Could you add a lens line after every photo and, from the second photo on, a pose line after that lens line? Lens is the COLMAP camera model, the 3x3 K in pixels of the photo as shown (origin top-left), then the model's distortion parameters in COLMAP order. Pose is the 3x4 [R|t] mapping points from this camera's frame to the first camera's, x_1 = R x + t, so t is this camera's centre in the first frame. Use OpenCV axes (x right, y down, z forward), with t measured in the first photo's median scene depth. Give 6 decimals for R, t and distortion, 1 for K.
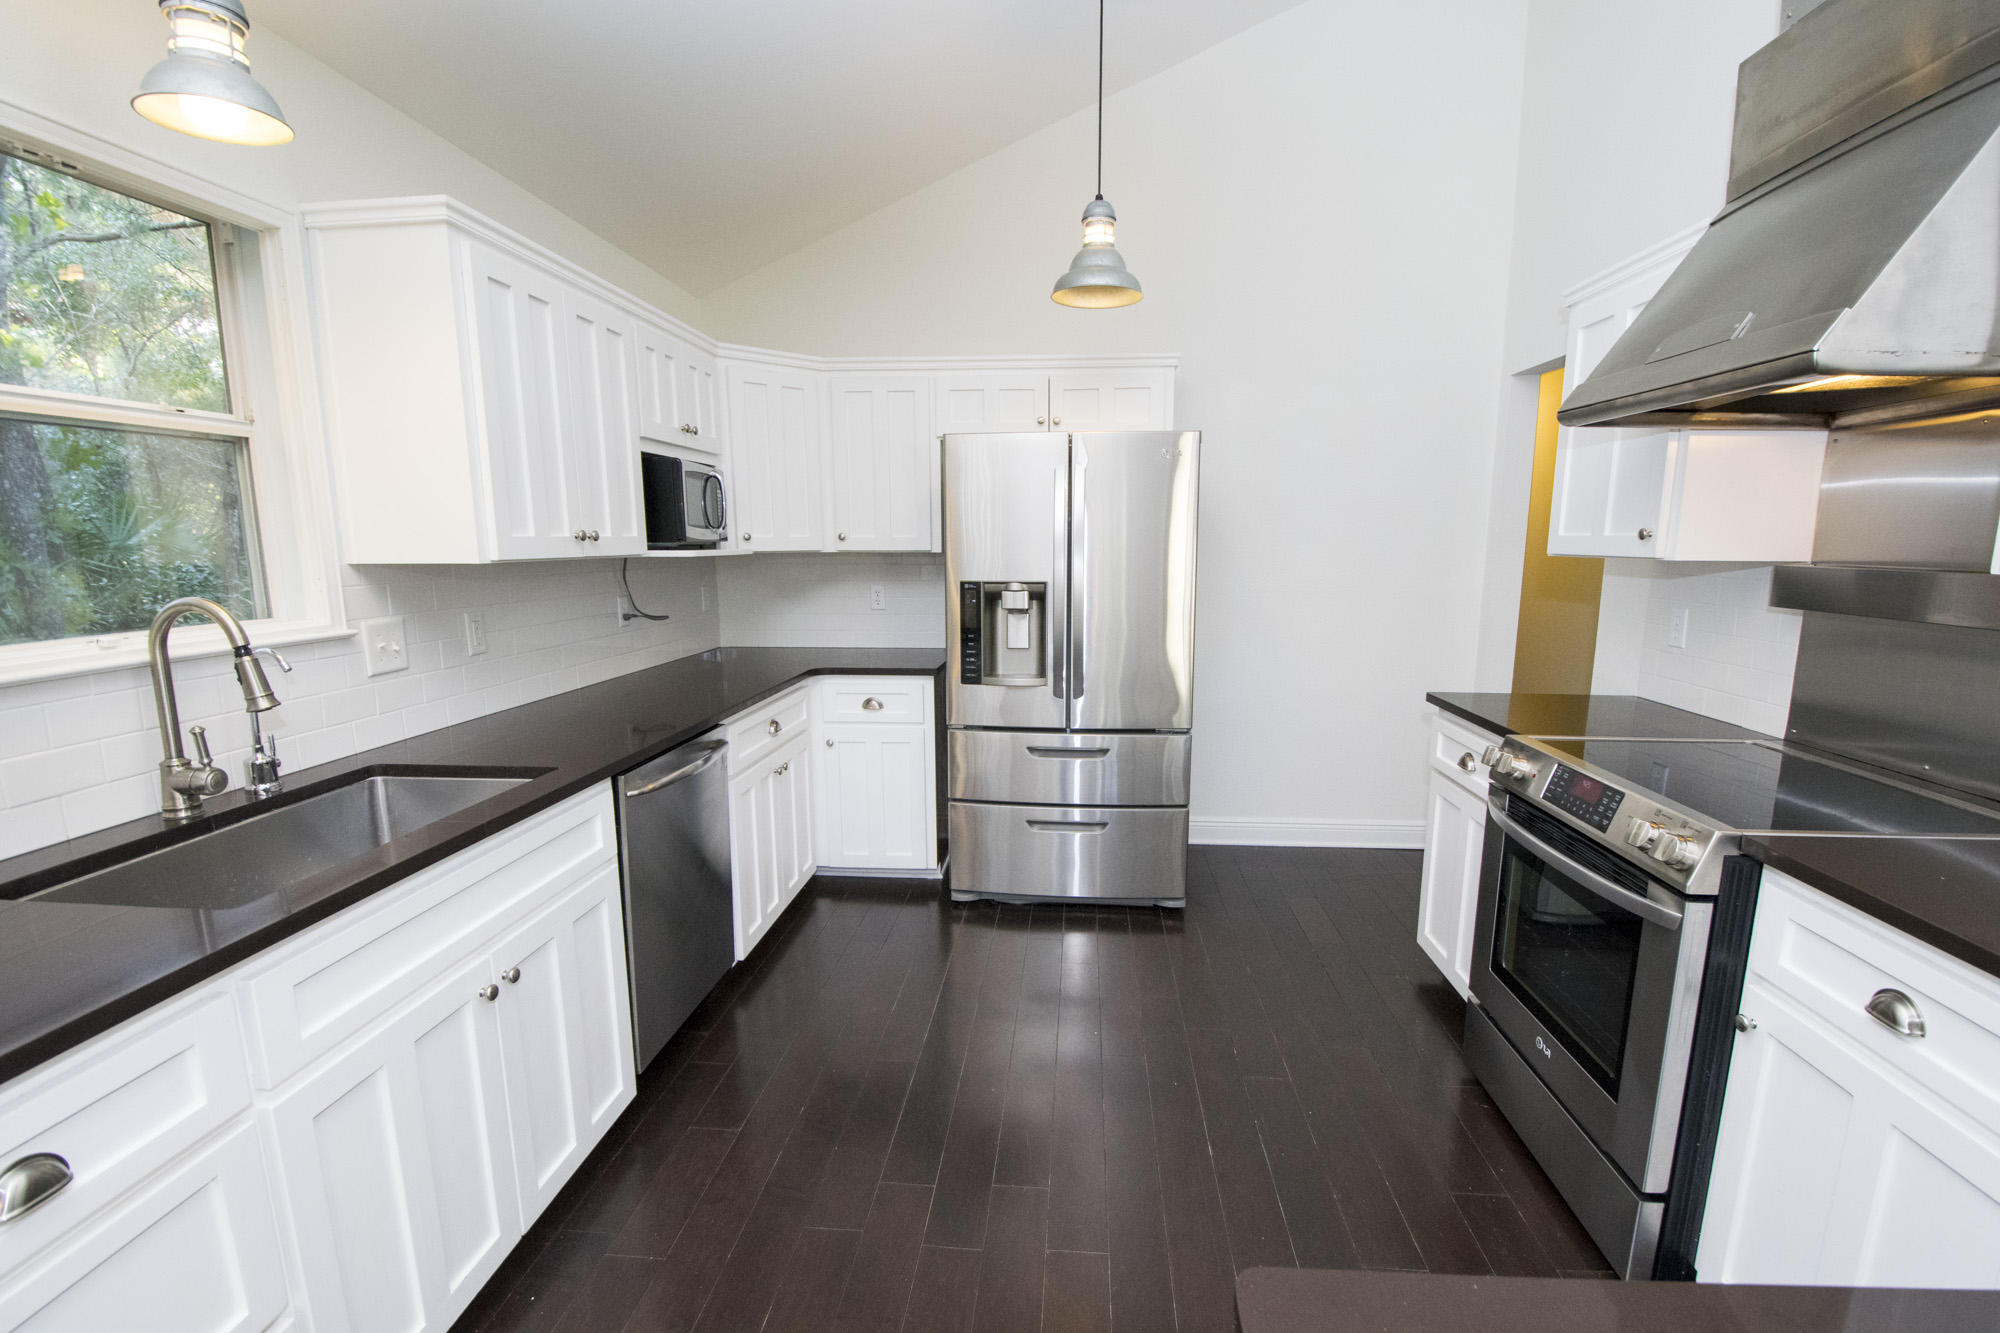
lens RADIAL K [[895.3, 0, 998.3], [0, 895.3, 685.1], [0, 0, 1]] dist [-0.001010, -0.014041]
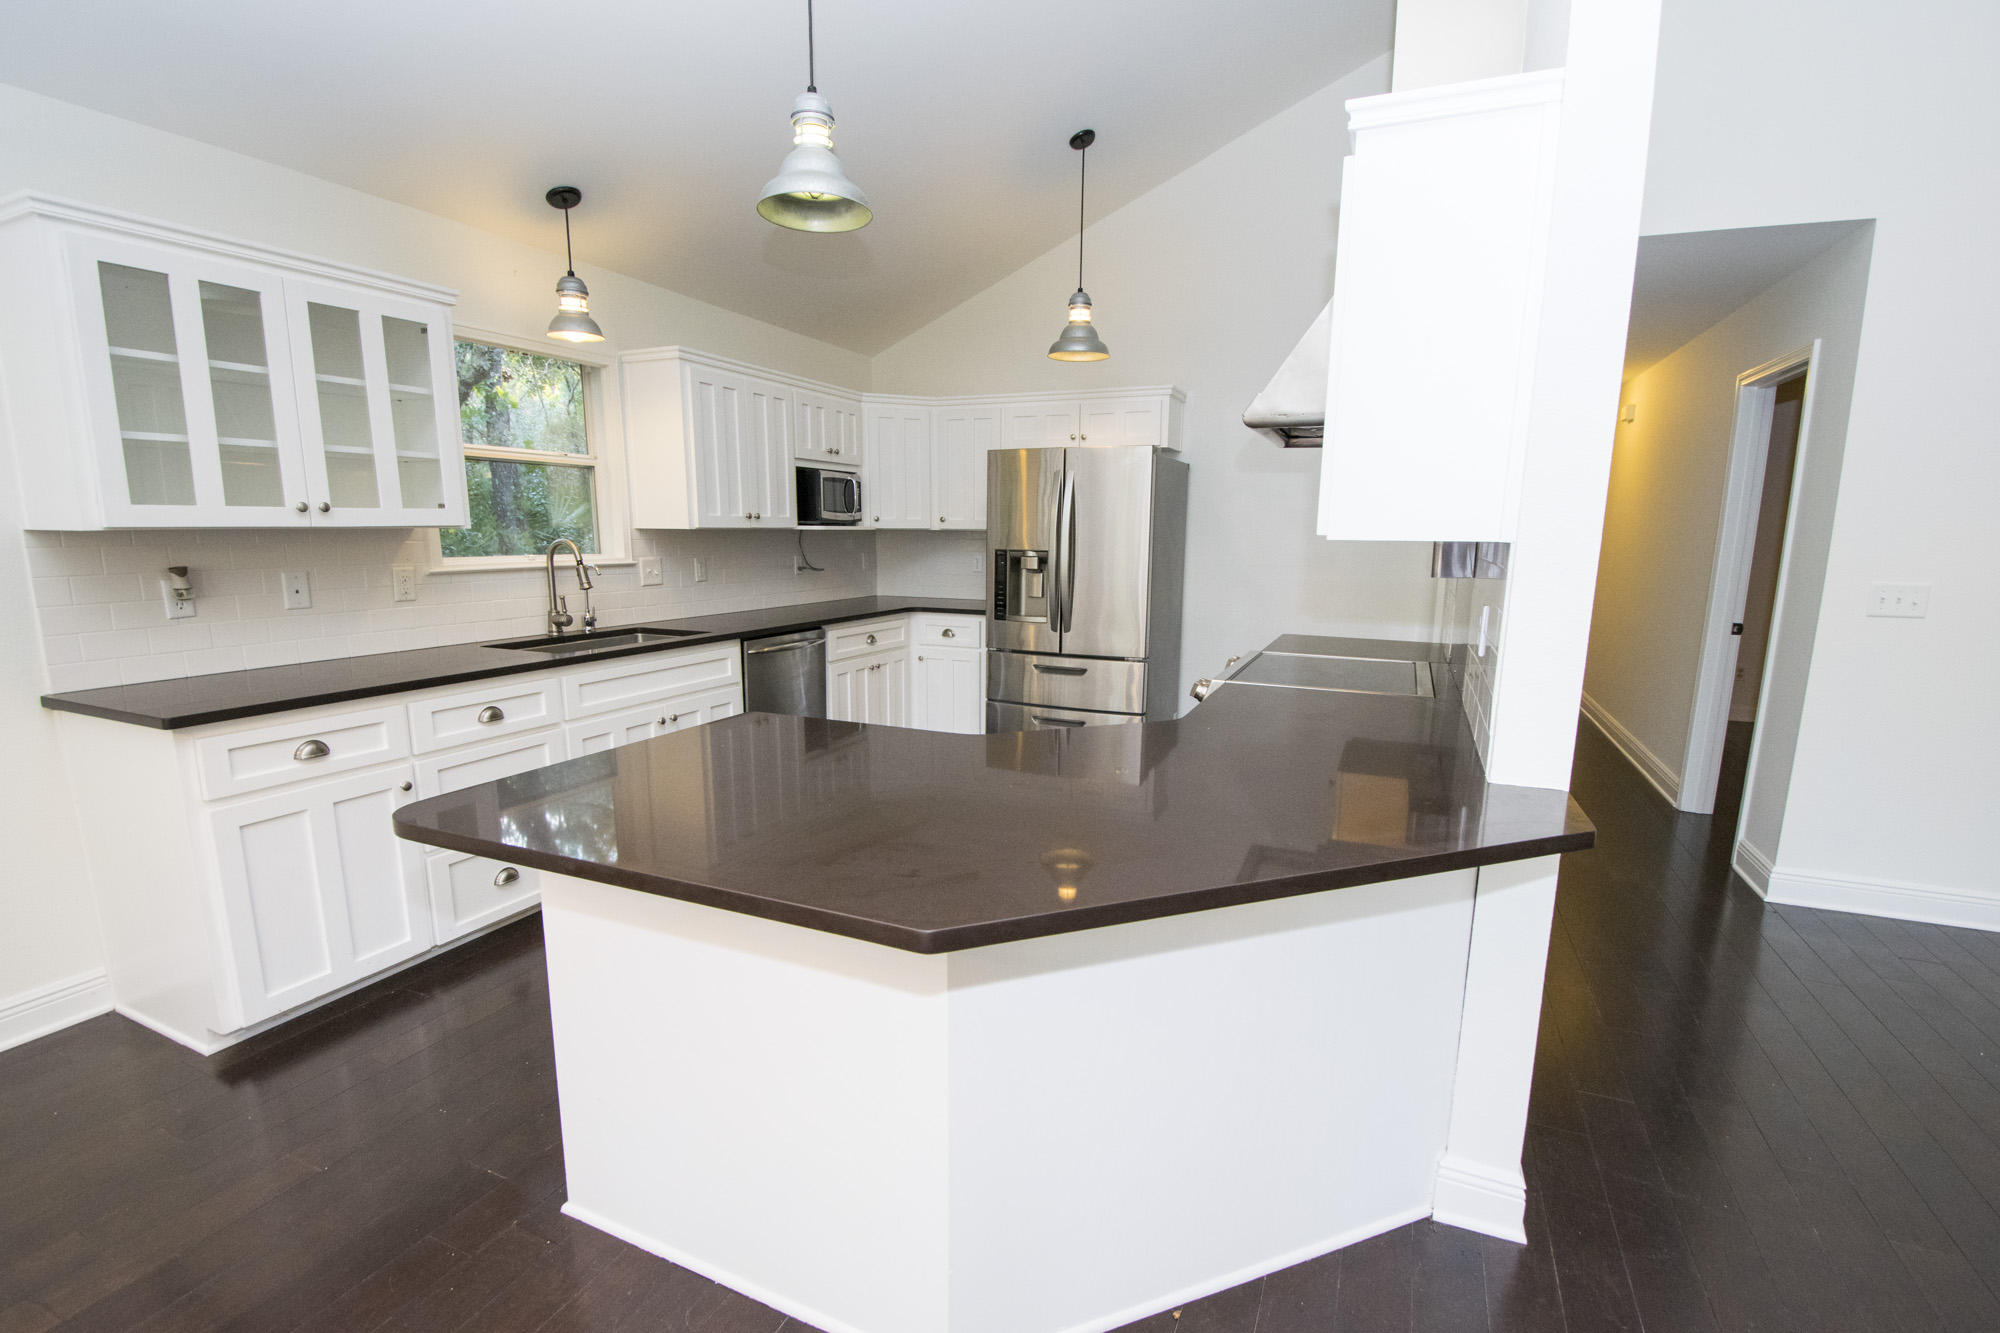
lens RADIAL K [[914.1, 0, 995.8], [0, 914.1, 691.4], [0, 0, 1]] dist [0.000066, -0.015198]
pose [[0.940899, 0.070971, -0.331167, 0.544422], [-0.066438, 0.997477, 0.025003, 0.091981], [0.332106, -0.001523, 0.943241, -0.489869]]
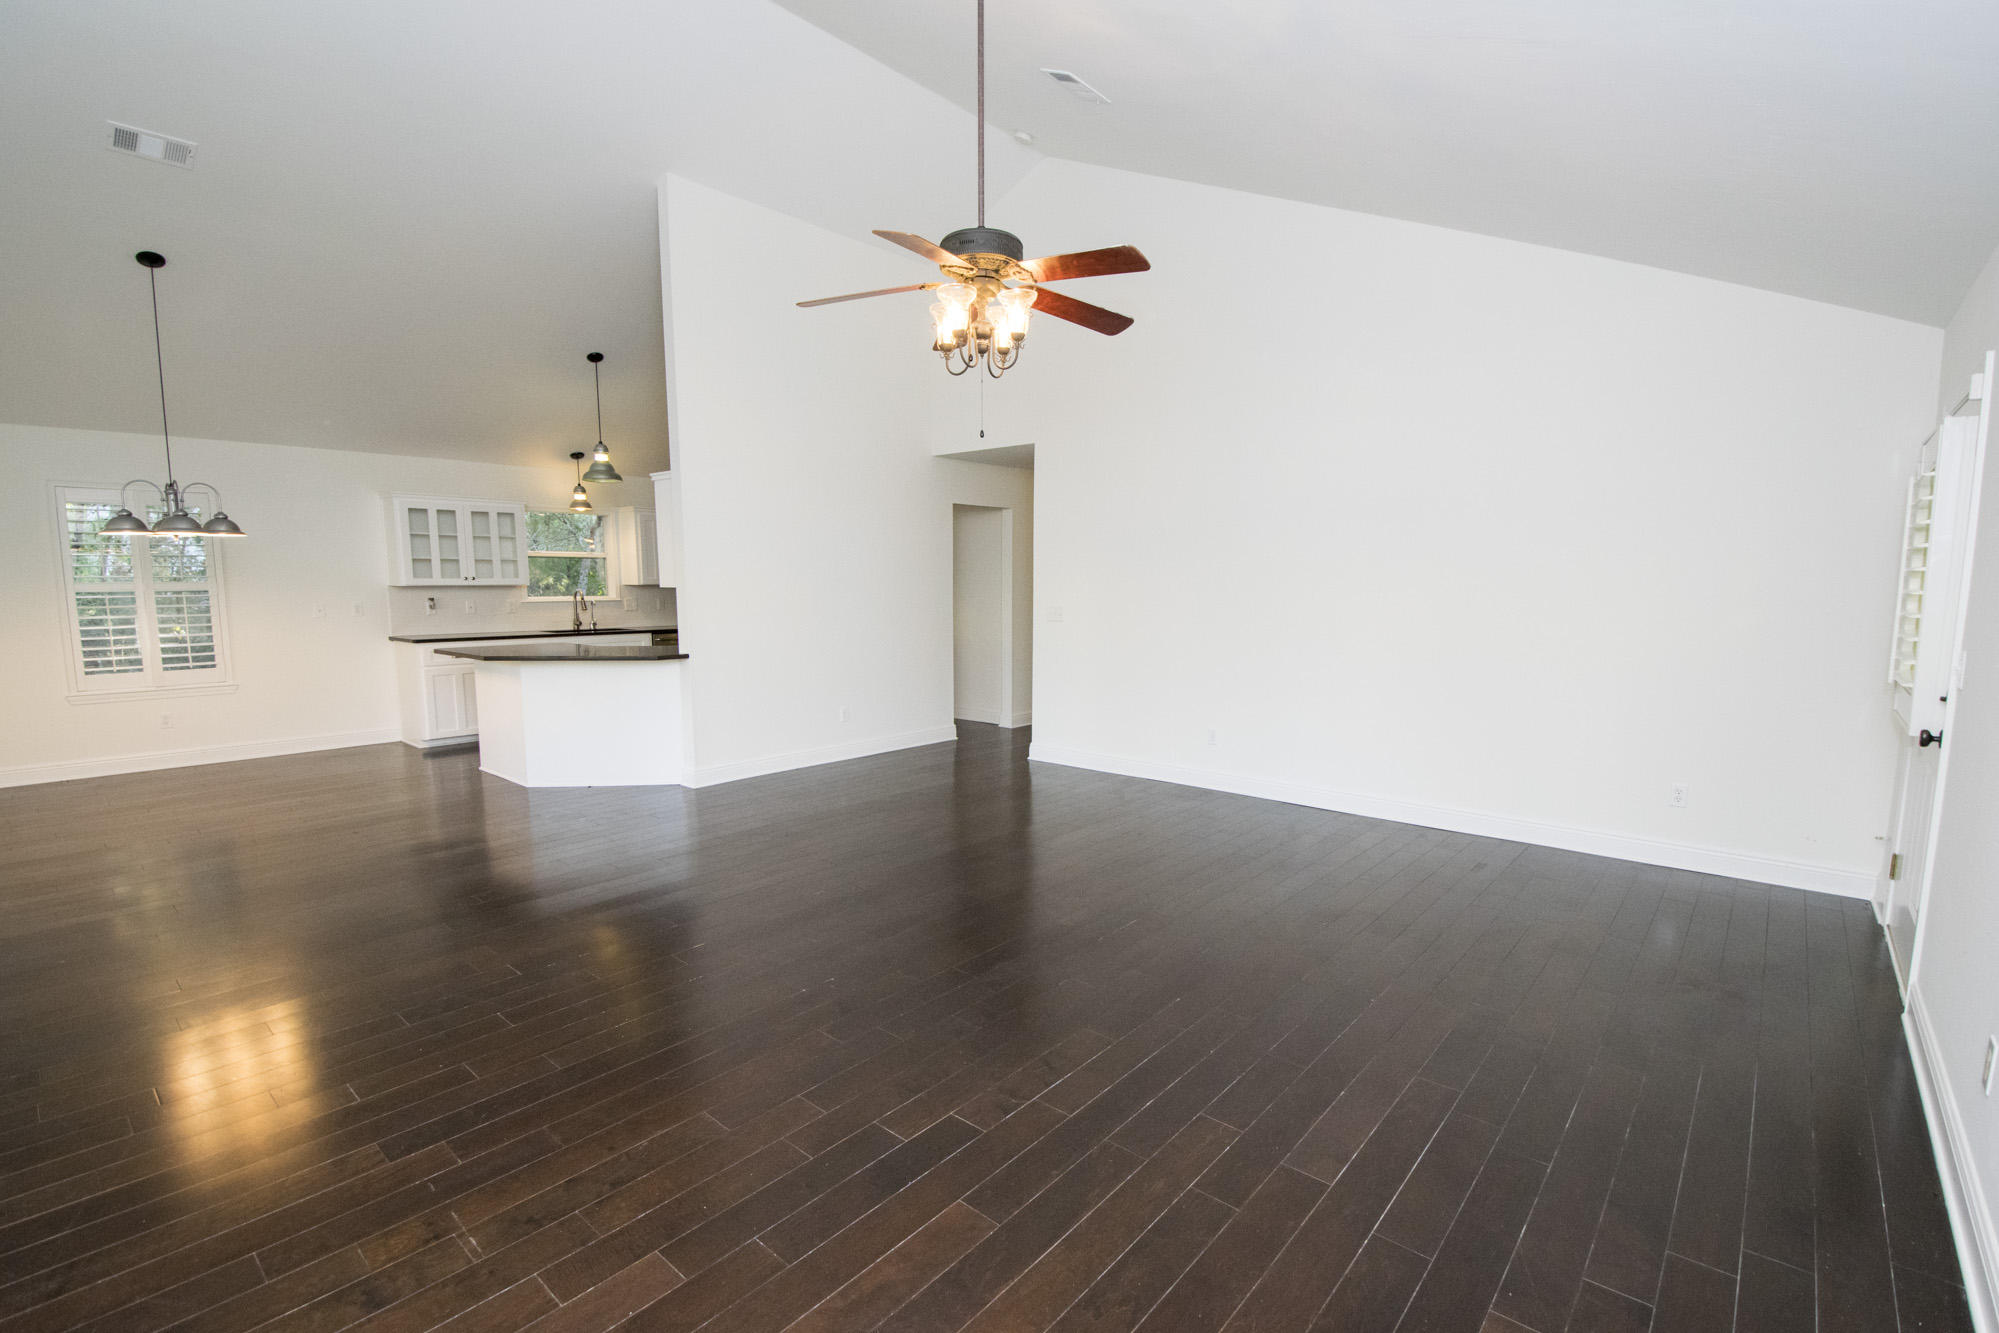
lens RADIAL K [[895.3, 0, 999.2], [0, 895.3, 684.3], [0, 0, 1]] dist [-0.000286, -0.000080]
pose [[0.809870, 0.077903, -0.581413, 2.568361], [-0.101885, 0.994759, -0.008632, 0.158257], [0.577693, 0.066228, 0.813563, -1.140397]]
